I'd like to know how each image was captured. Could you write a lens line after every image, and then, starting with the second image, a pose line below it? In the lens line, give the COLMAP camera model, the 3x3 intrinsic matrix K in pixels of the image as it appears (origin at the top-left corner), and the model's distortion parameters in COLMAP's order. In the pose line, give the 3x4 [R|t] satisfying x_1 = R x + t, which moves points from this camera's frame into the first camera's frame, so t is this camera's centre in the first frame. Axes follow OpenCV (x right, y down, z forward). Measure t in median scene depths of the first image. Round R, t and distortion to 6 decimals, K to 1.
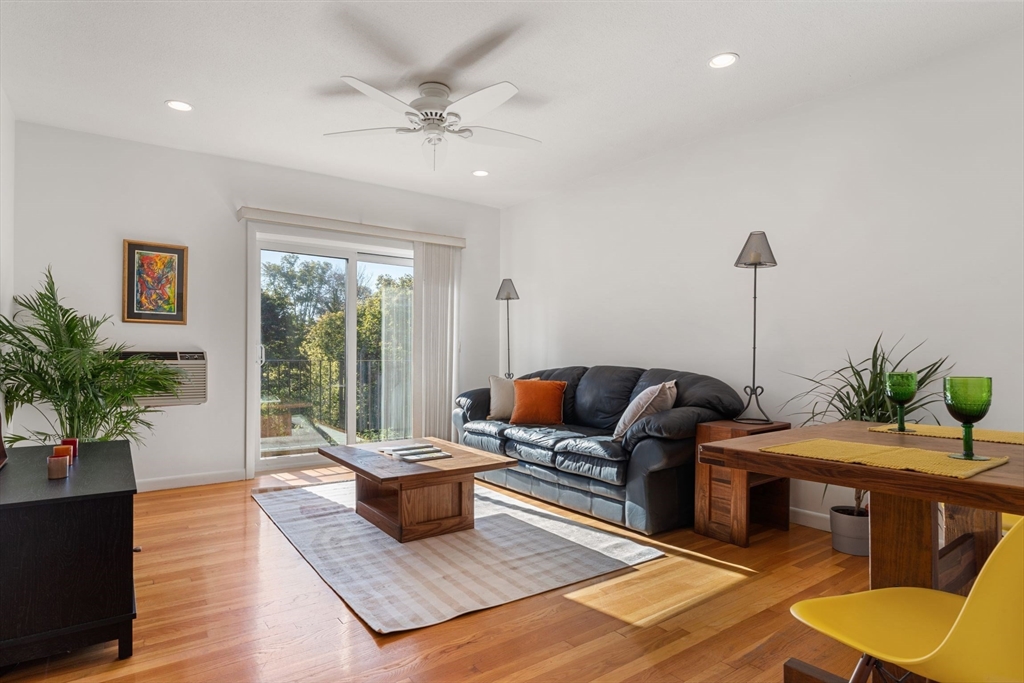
lens RADIAL K [[593.0, 0, 512.0], [0, 593.0, 341.5], [0, 0, 1]] dist [0.000133, -0.000077]
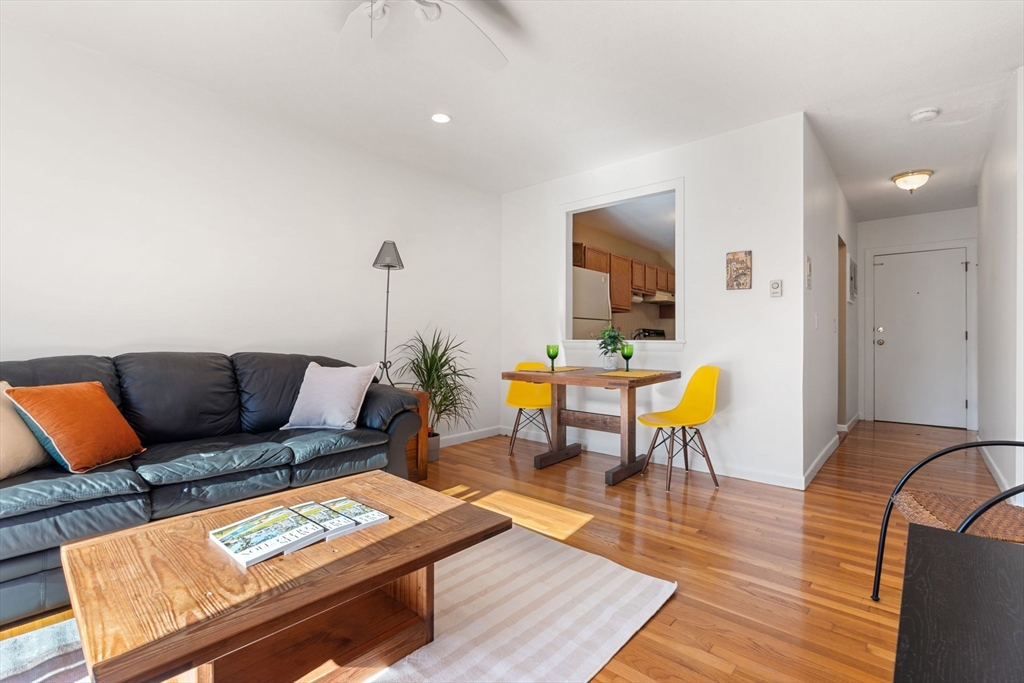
lens RADIAL K [[473.6, 0, 512.0], [0, 473.6, 341.5], [0, 0, 1]] dist [-0.001960, -0.000308]
pose [[-0.225743, -0.015325, 0.974066, -0.655768], [0.005696, 0.999838, 0.017050, 0.016811], [-0.974170, 0.009397, -0.225619, 0.984513]]
